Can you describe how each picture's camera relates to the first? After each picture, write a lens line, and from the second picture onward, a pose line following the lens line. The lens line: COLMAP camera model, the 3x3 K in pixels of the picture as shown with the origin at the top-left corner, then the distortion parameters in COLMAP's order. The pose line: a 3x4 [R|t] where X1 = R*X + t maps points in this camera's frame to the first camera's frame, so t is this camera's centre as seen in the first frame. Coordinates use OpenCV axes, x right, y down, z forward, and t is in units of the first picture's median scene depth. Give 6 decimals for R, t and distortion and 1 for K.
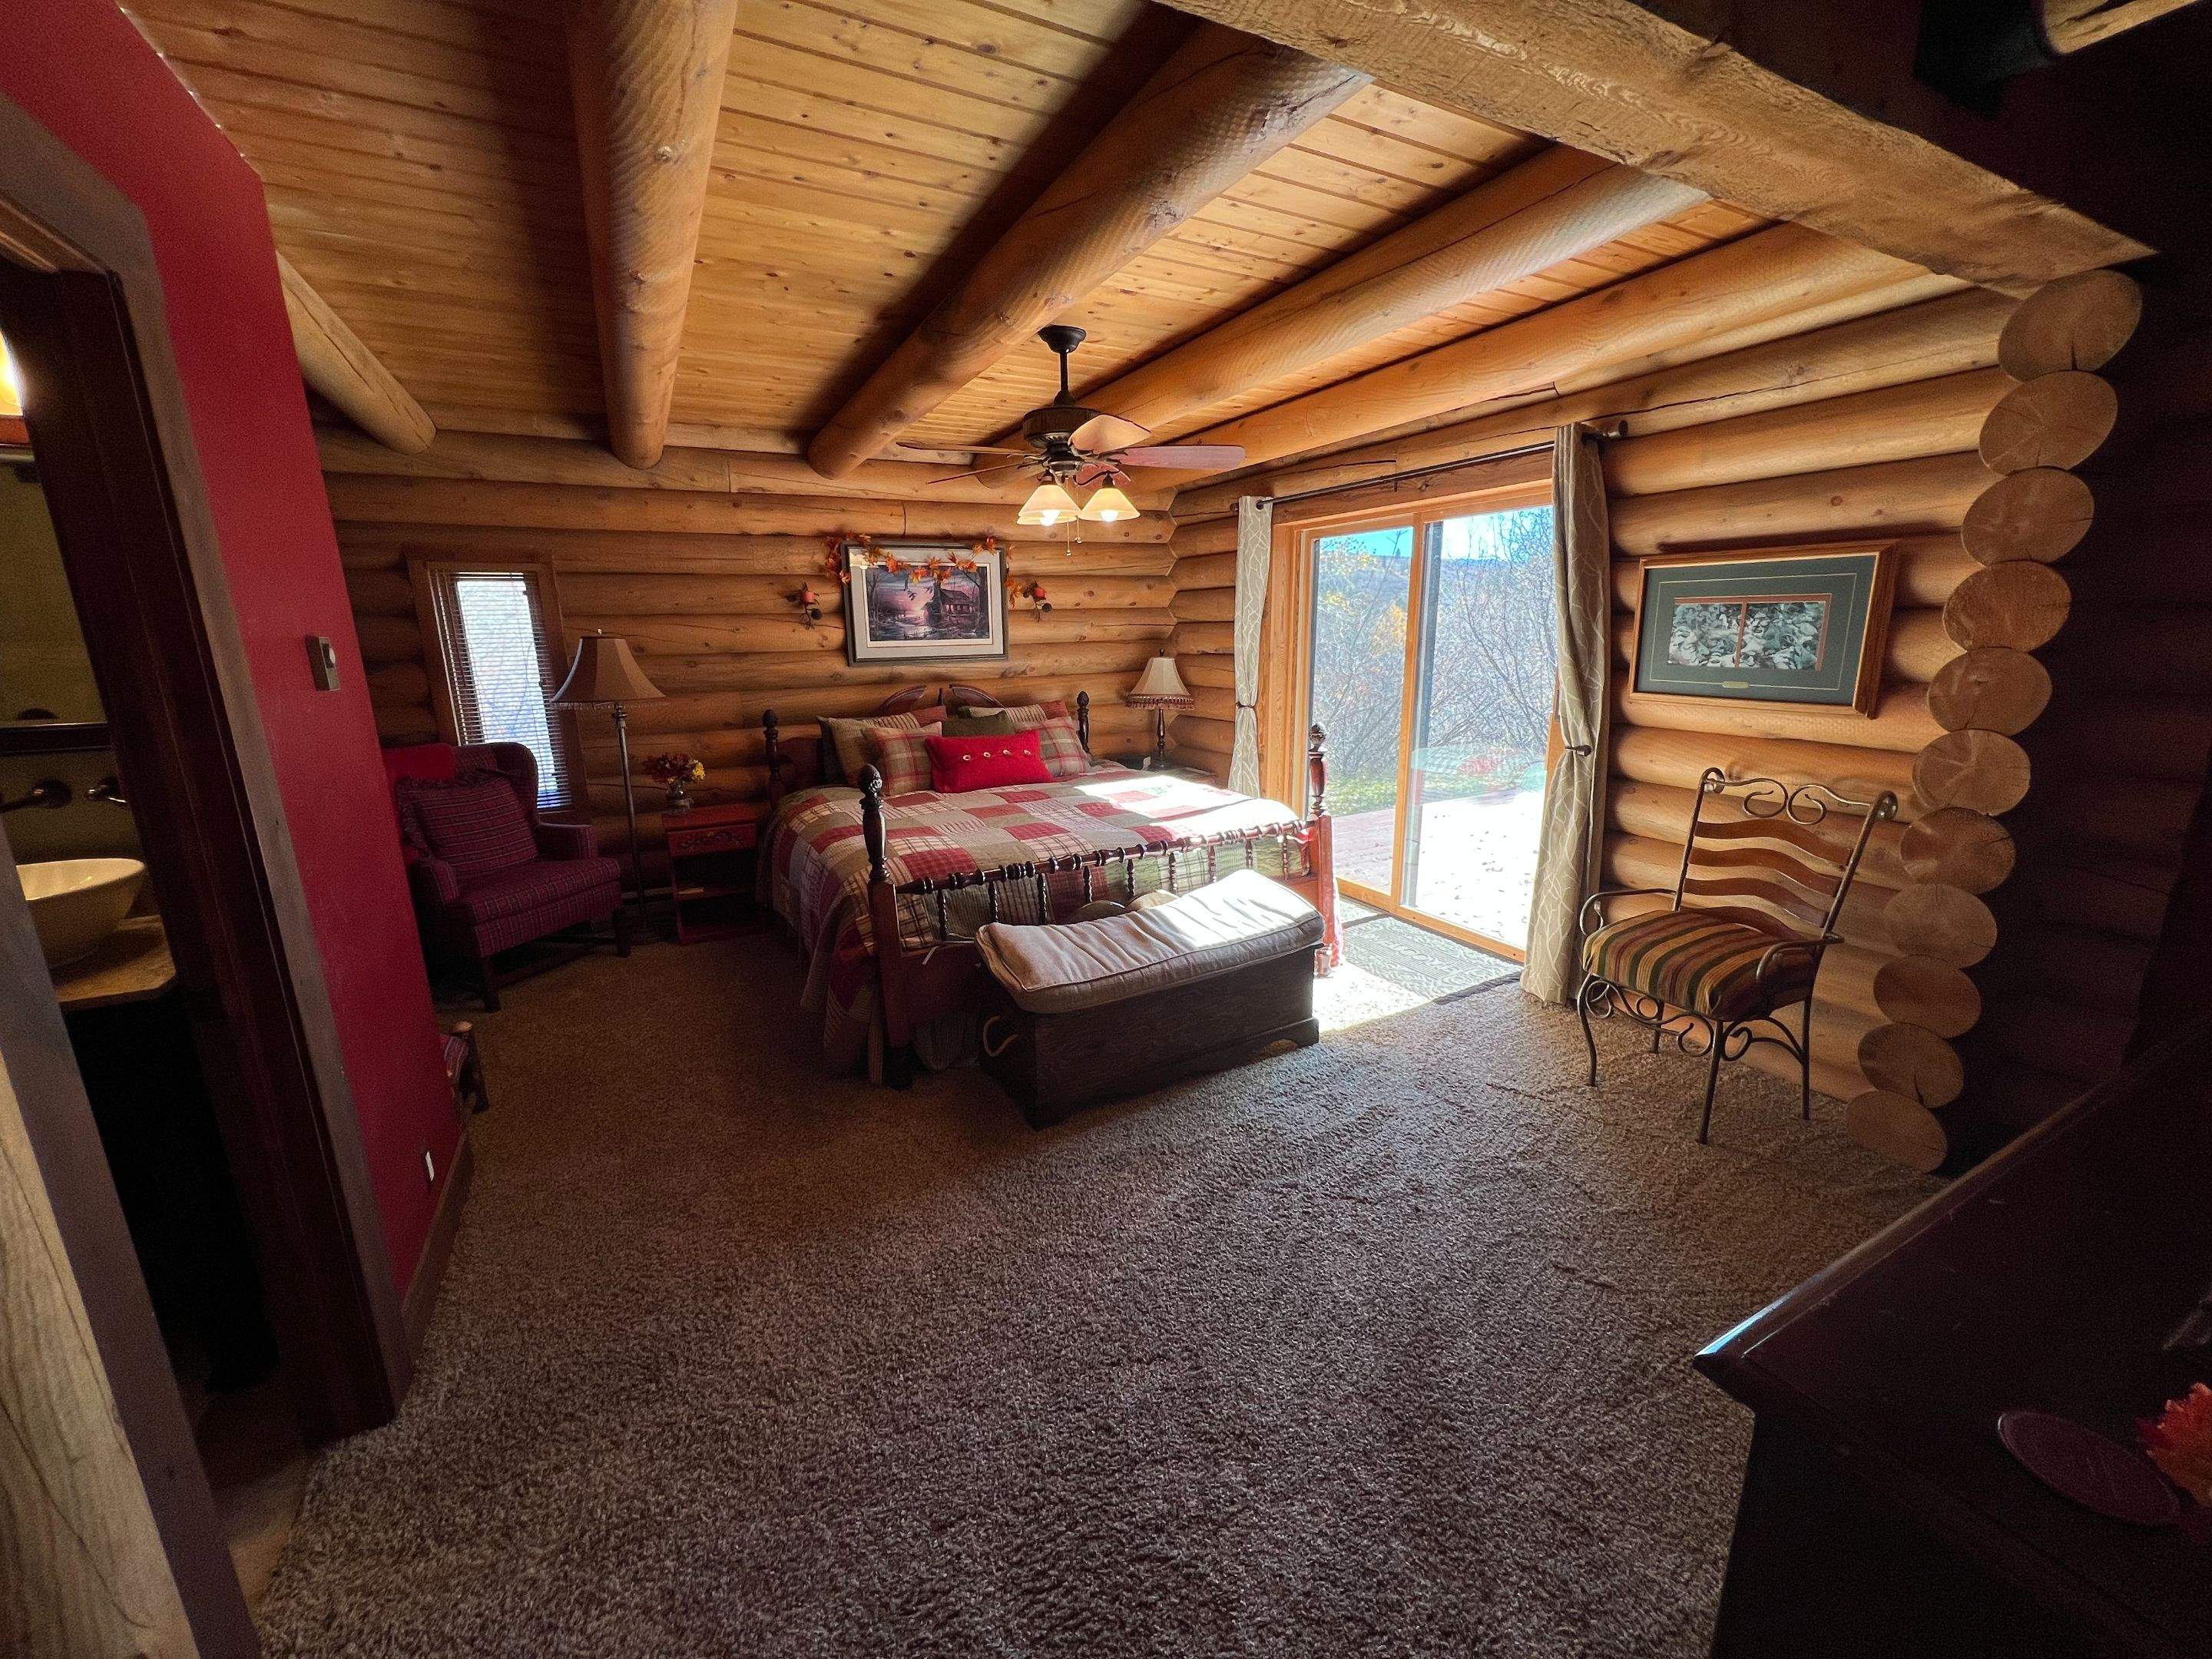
lens RADIAL K [[872.8, 0, 1112.2], [0, 872.8, 834.8], [0, 0, 1]] dist [-0.009344, -0.000299]
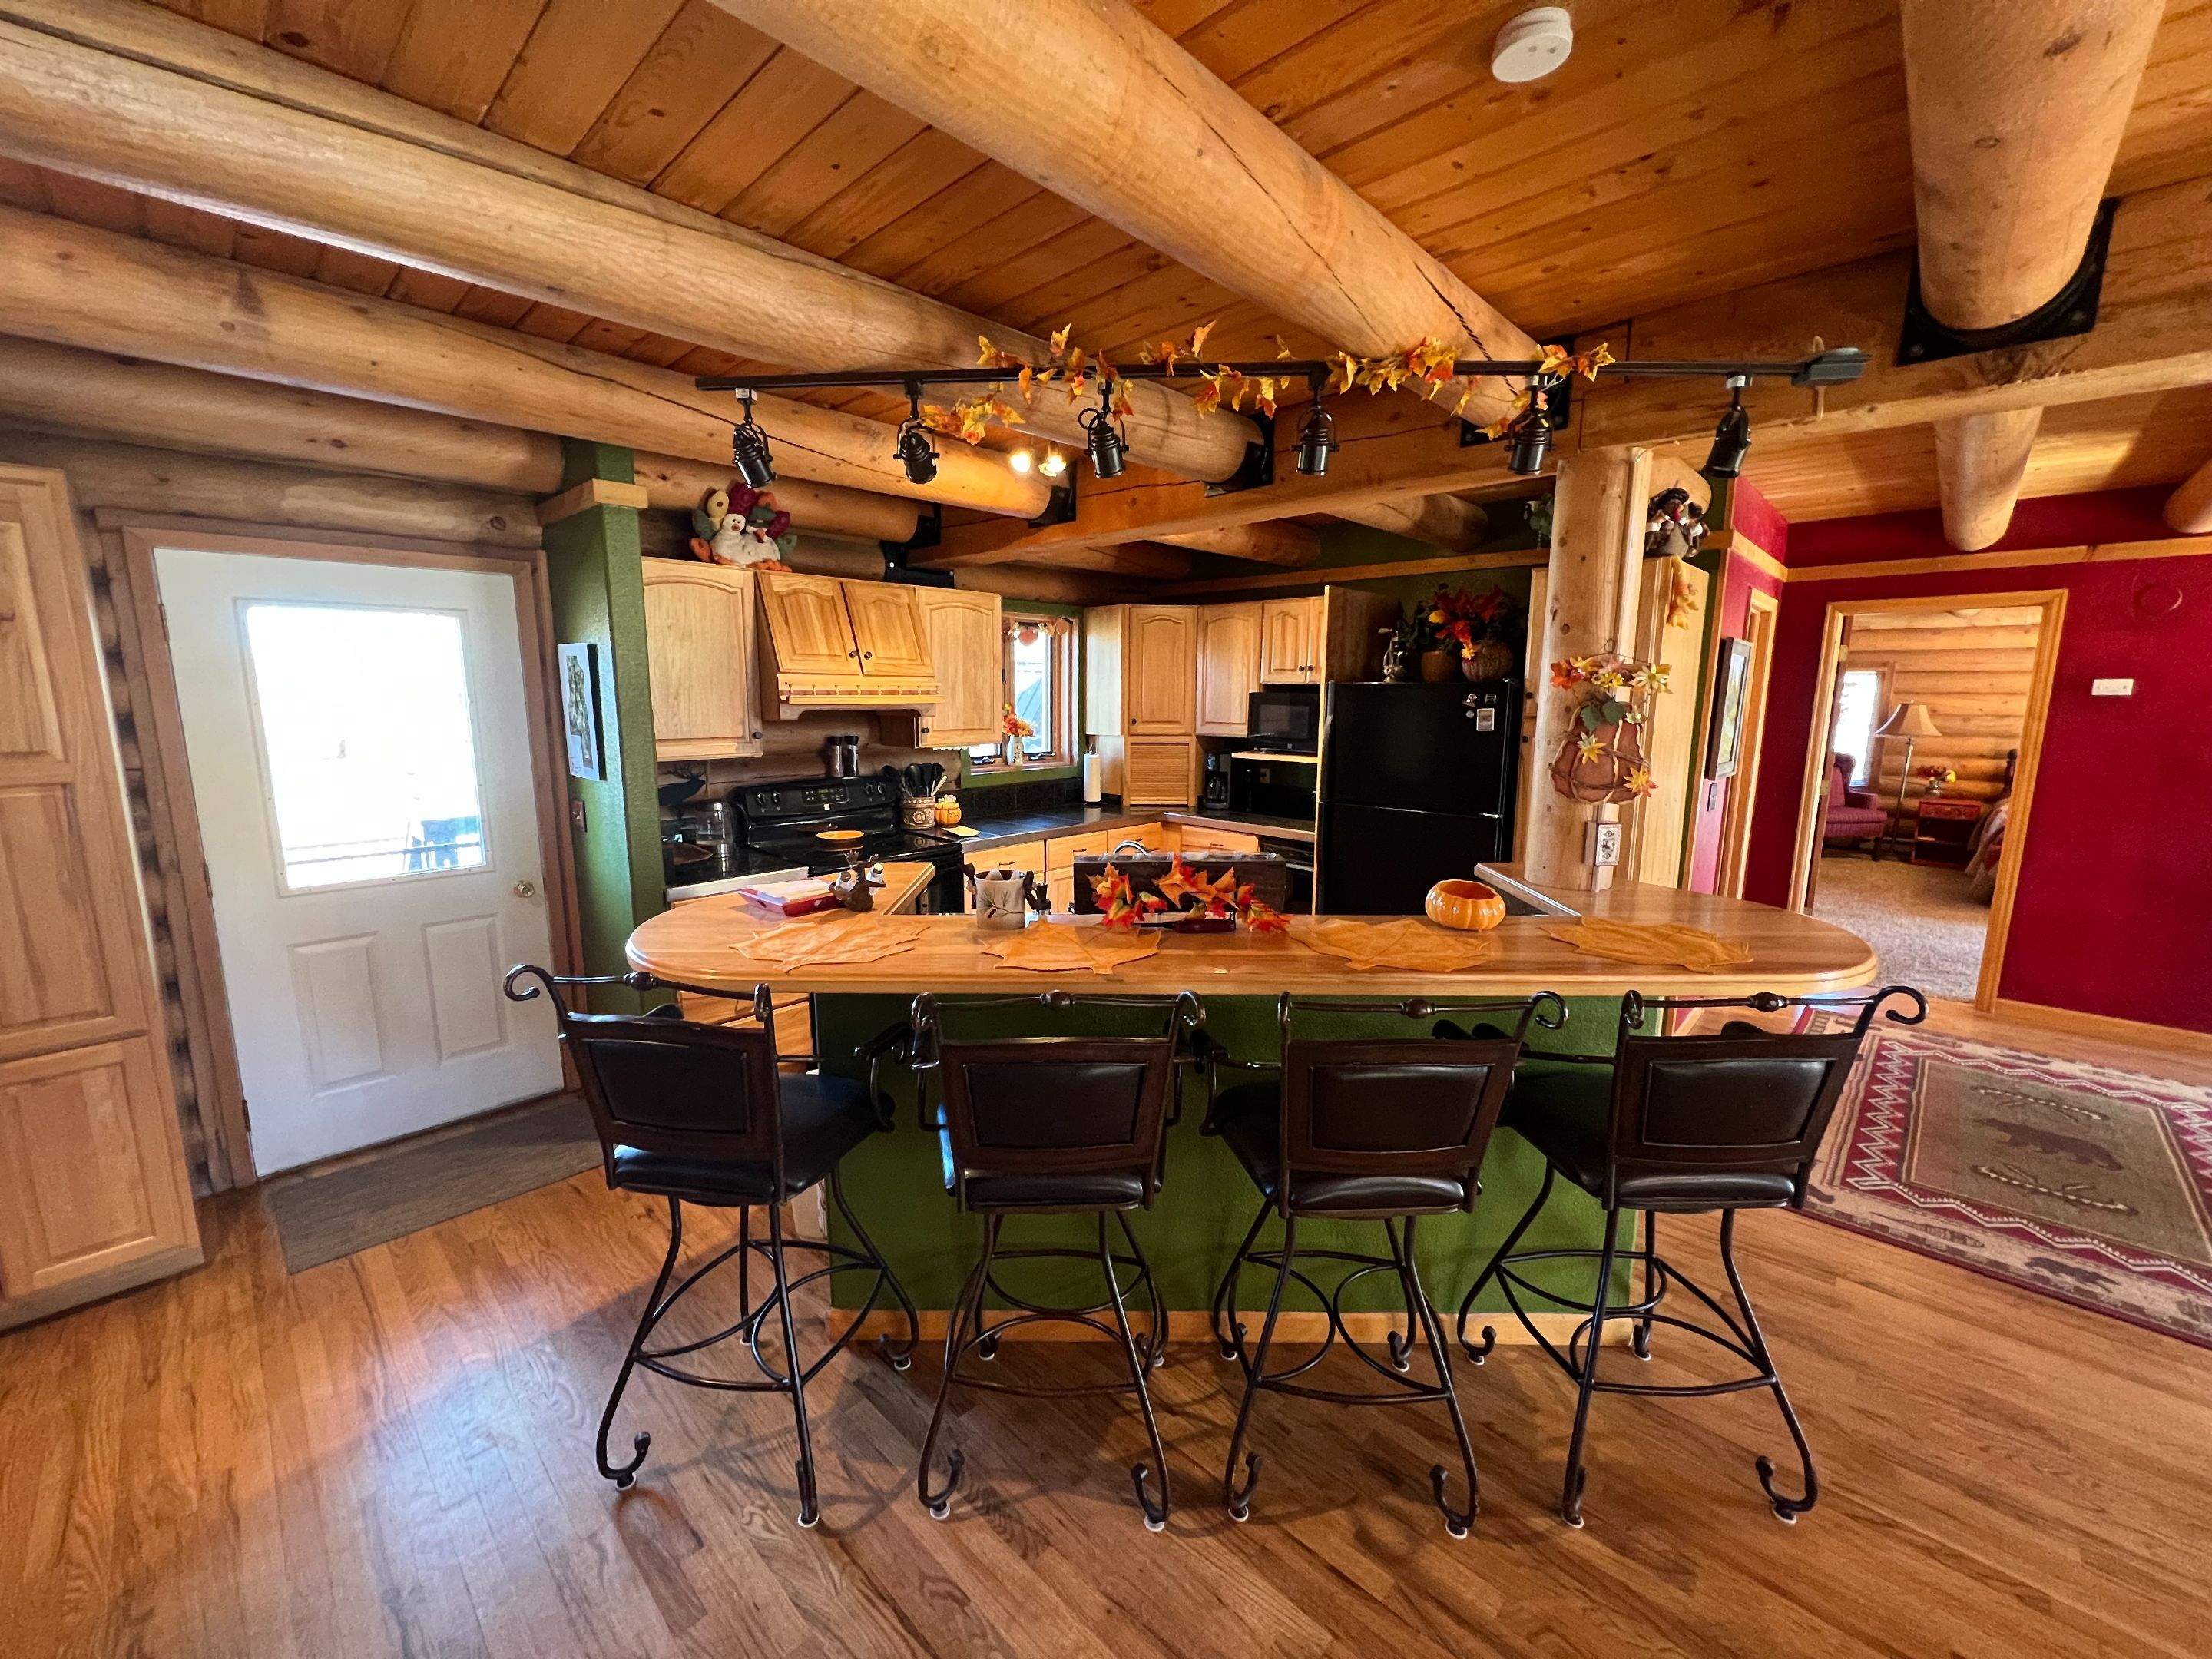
lens RADIAL K [[872.8, 0, 1091.5], [0, 872.8, 834.4], [0, 0, 1]] dist [-0.009344, -0.000299]
pose [[0.297952, 0.171058, -0.939129, 0.727664], [-0.223721, 0.968926, 0.105507, 0.259946], [0.927994, 0.178667, 0.326963, -1.275945]]
